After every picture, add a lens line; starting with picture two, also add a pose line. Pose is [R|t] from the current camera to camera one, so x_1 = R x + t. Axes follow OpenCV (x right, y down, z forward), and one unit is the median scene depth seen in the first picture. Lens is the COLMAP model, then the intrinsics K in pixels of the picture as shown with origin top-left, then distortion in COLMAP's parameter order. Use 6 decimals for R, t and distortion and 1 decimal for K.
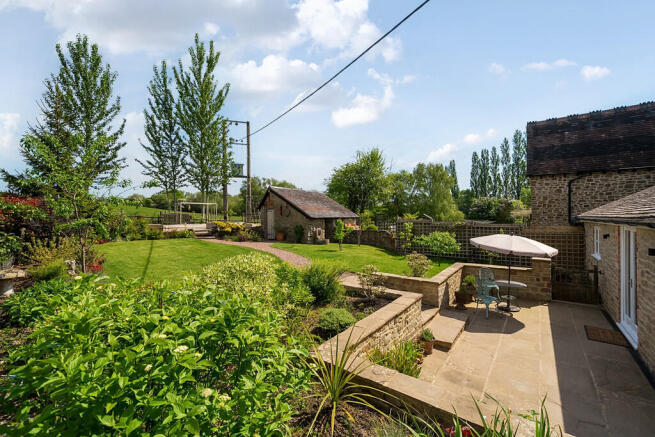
lens RADIAL K [[271.9, 0, 326.4], [0, 271.9, 219.9], [0, 0, 1]] dist [0.000383, 0.000526]
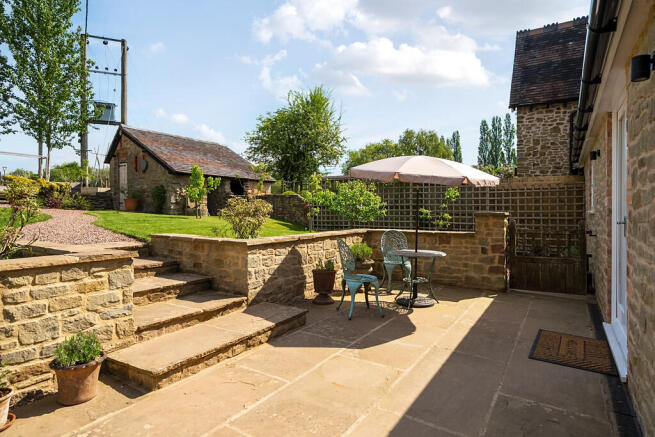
lens RADIAL K [[356.4, 0, 327.8], [0, 356.4, 213.0], [0, 0, 1]] dist [0.001048, 0.000339]
pose [[0.997802, 0.011370, 0.065277, 0.179821], [-0.011130, 0.999930, -0.004032, 0.064251], [-0.065318, 0.003297, 0.997859, 0.136517]]
